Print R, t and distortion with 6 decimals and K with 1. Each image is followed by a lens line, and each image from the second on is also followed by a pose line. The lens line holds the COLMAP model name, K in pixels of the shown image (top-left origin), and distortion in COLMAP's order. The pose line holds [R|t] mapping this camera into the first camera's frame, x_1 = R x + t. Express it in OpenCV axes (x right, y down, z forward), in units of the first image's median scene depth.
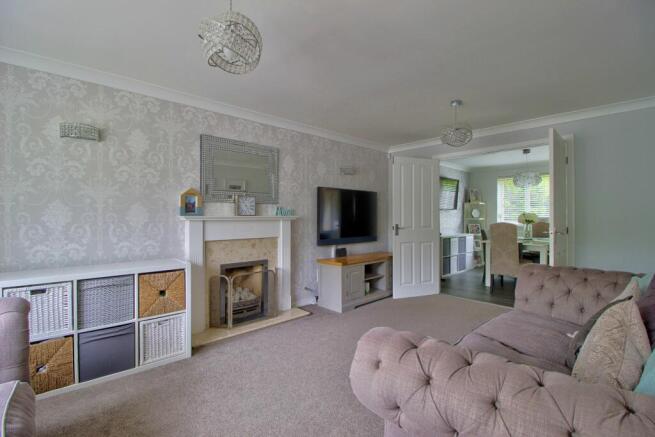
lens RADIAL K [[307.2, 0, 325.6], [0, 307.2, 216.8], [0, 0, 1]] dist [-0.021107, 0.000021]
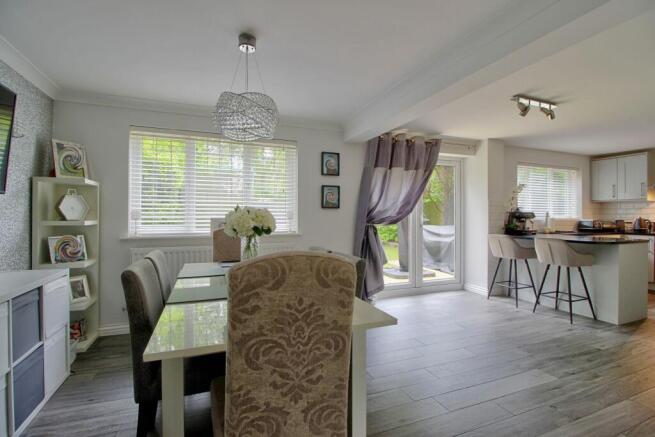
lens RADIAL K [[307.2, 0, 326.2], [0, 307.2, 217.9], [0, 0, 1]] dist [-0.021107, 0.000021]
pose [[0.367587, -0.004425, 0.929979, 0.267766], [0.007311, 0.999972, 0.001868, 0.002456], [-0.929960, 0.006112, 0.367609, 0.589602]]
